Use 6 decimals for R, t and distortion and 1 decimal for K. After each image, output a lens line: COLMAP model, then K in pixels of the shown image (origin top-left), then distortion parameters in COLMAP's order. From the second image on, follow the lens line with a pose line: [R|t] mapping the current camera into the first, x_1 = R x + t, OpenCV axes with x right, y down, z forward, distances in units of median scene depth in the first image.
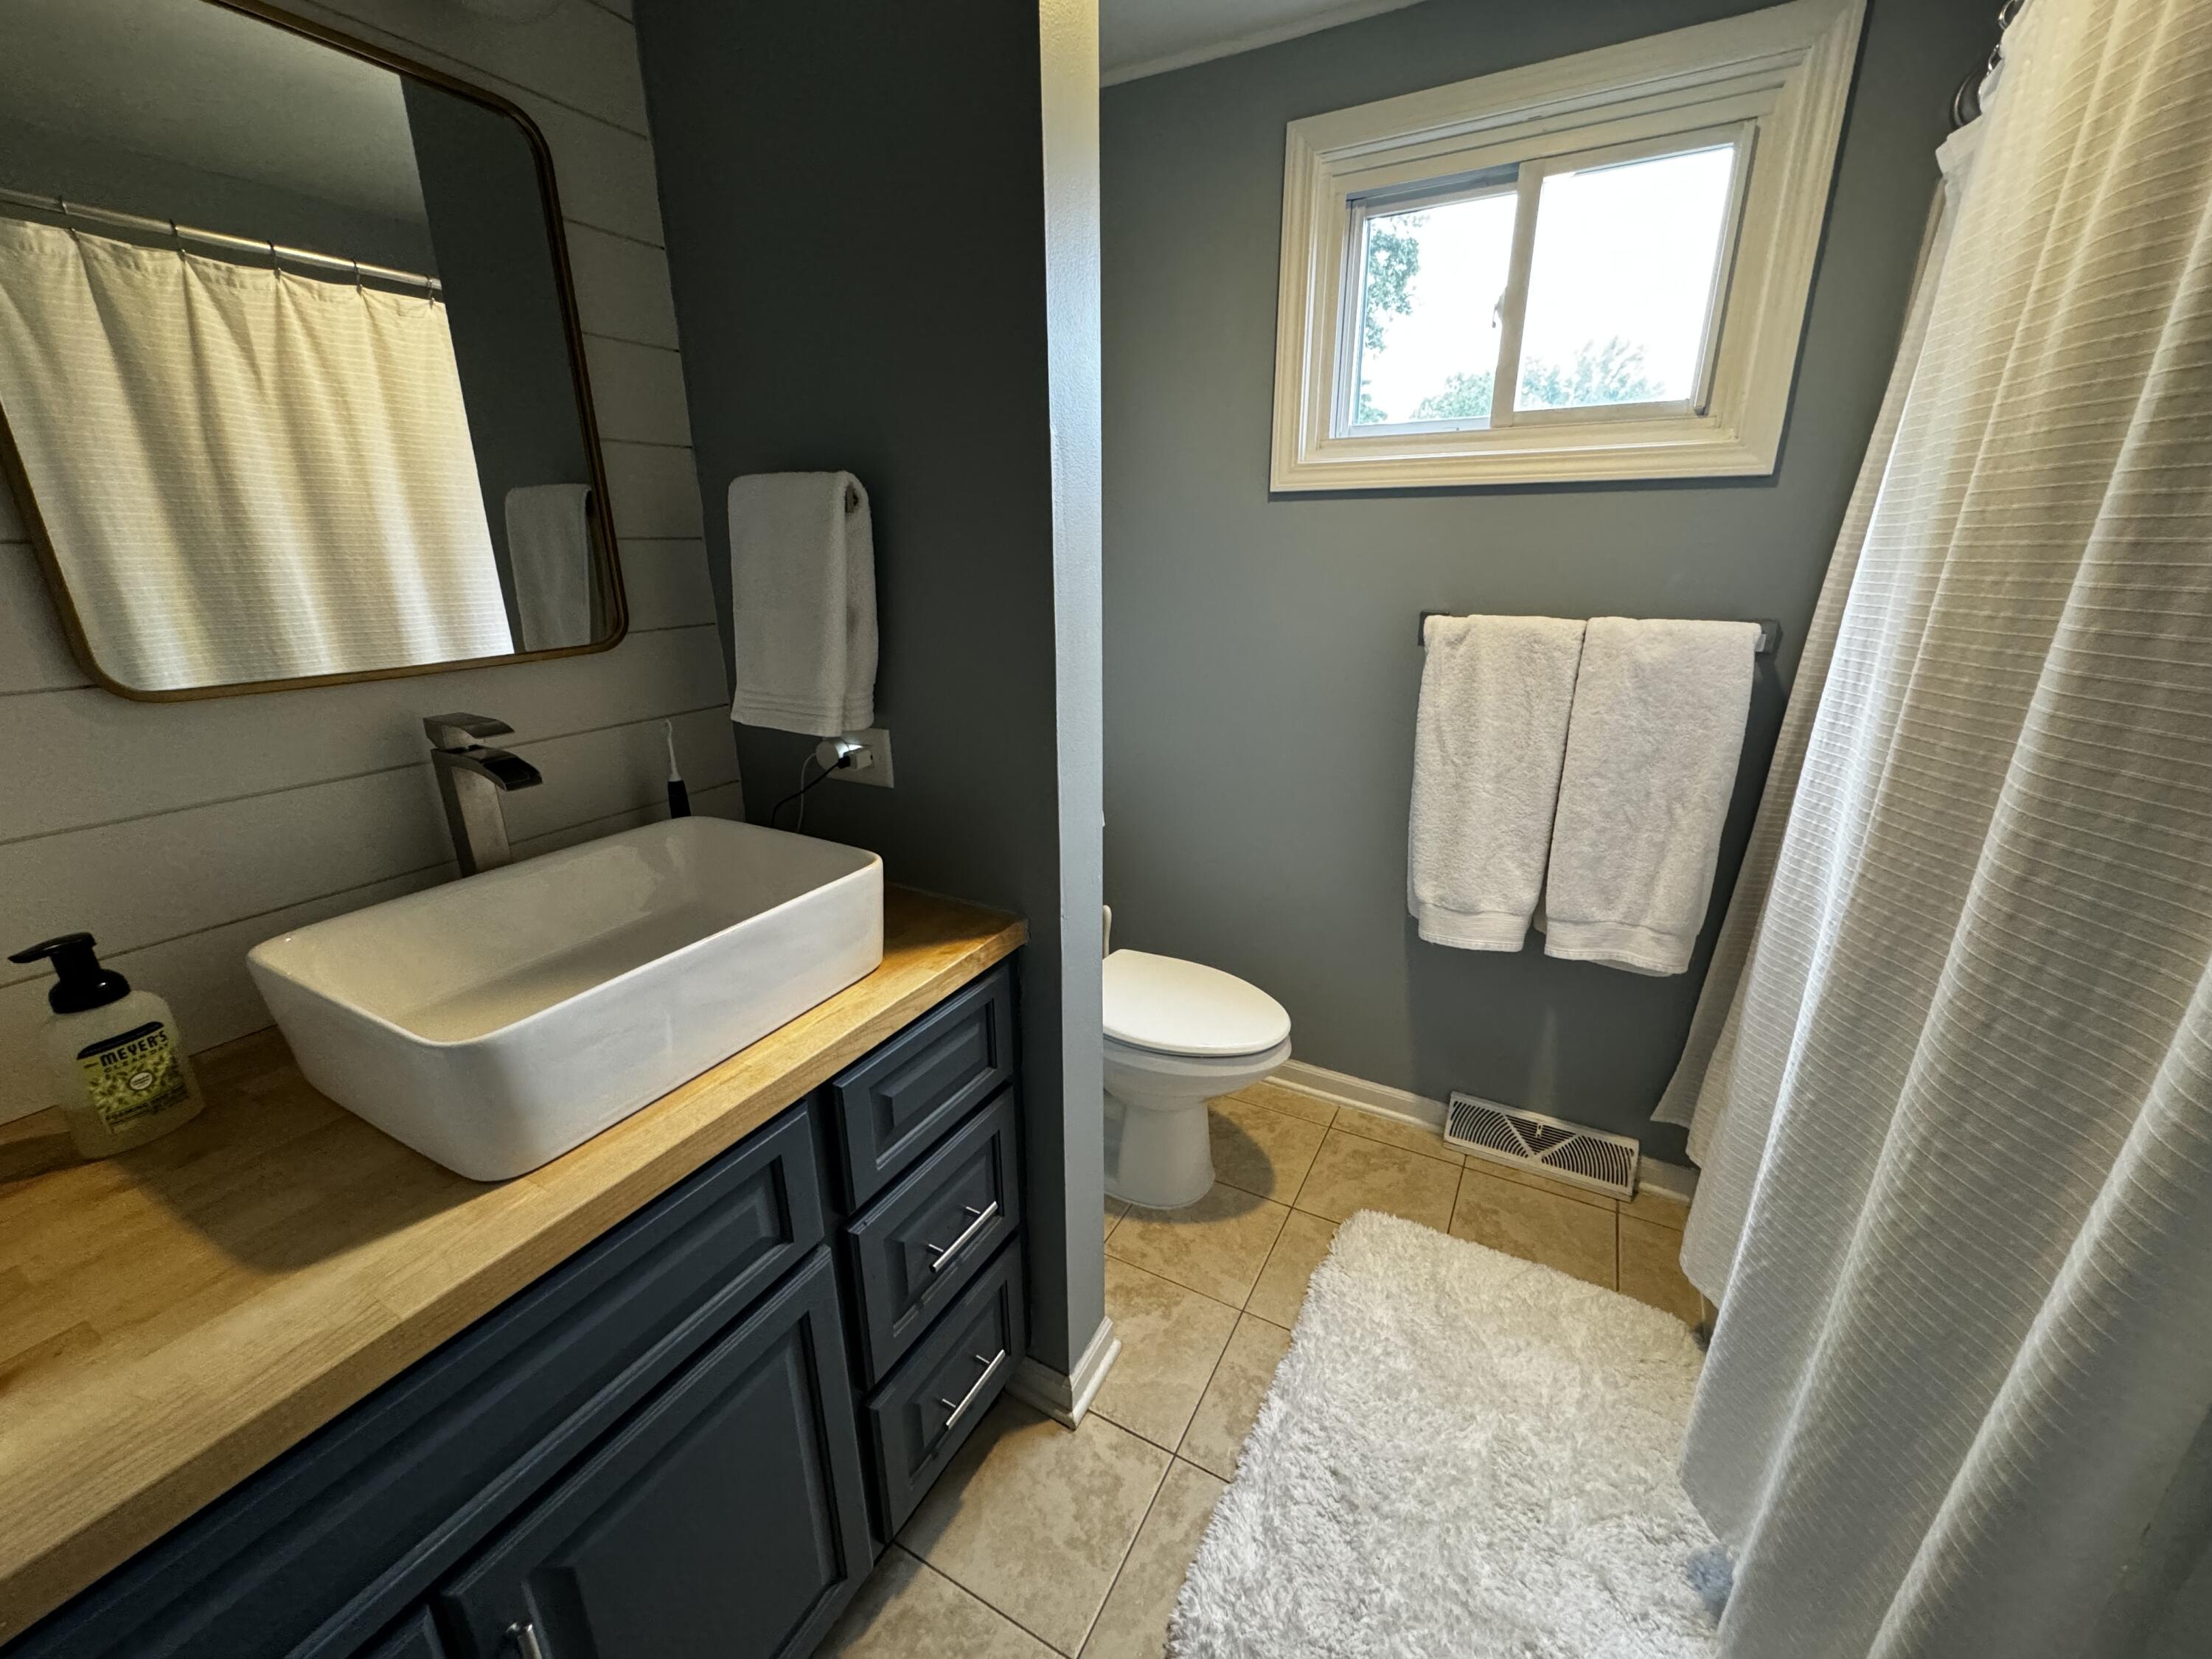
lens RADIAL K [[877.9, 0, 1100.2], [0, 877.9, 824.8], [0, 0, 1]] dist [-0.002054, 0.000264]
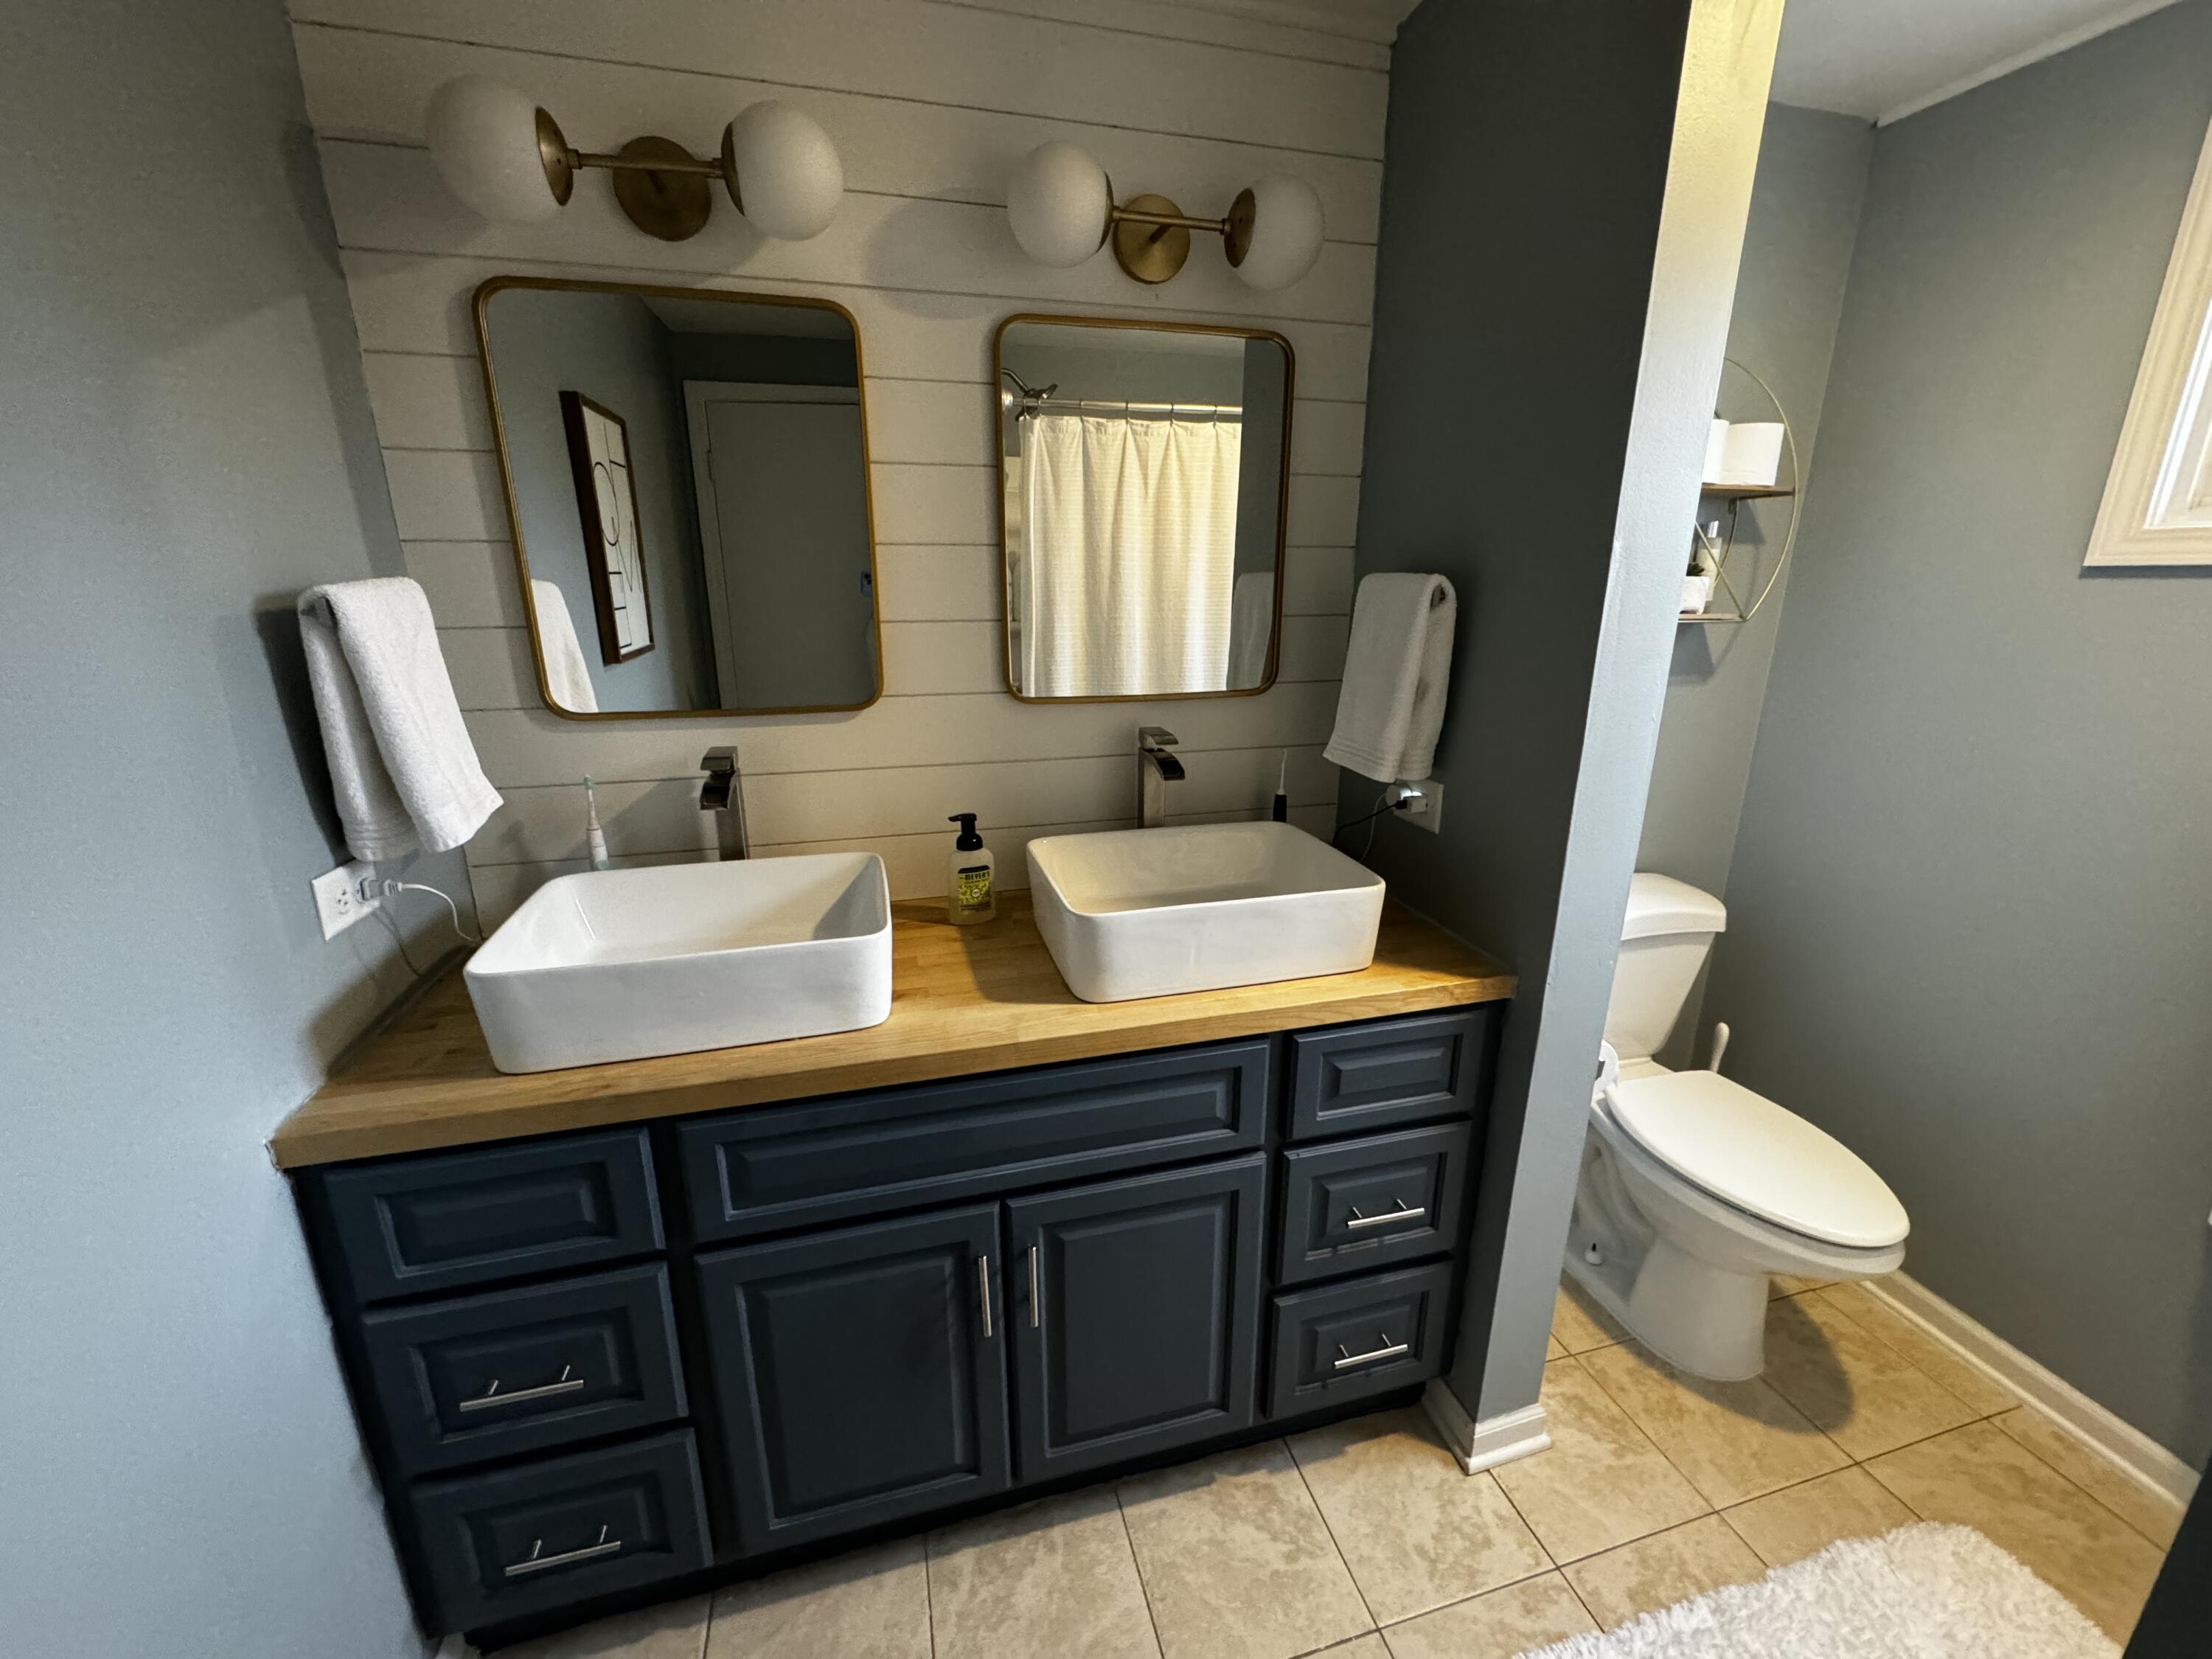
lens RADIAL K [[877.9, 0, 1104.0], [0, 877.9, 818.6], [0, 0, 1]] dist [-0.002054, 0.000264]
pose [[0.695693, 0.198186, -0.690459, 0.274672], [-0.226581, 0.972662, 0.050890, -0.022006], [0.681669, 0.121041, 0.721579, -0.155551]]
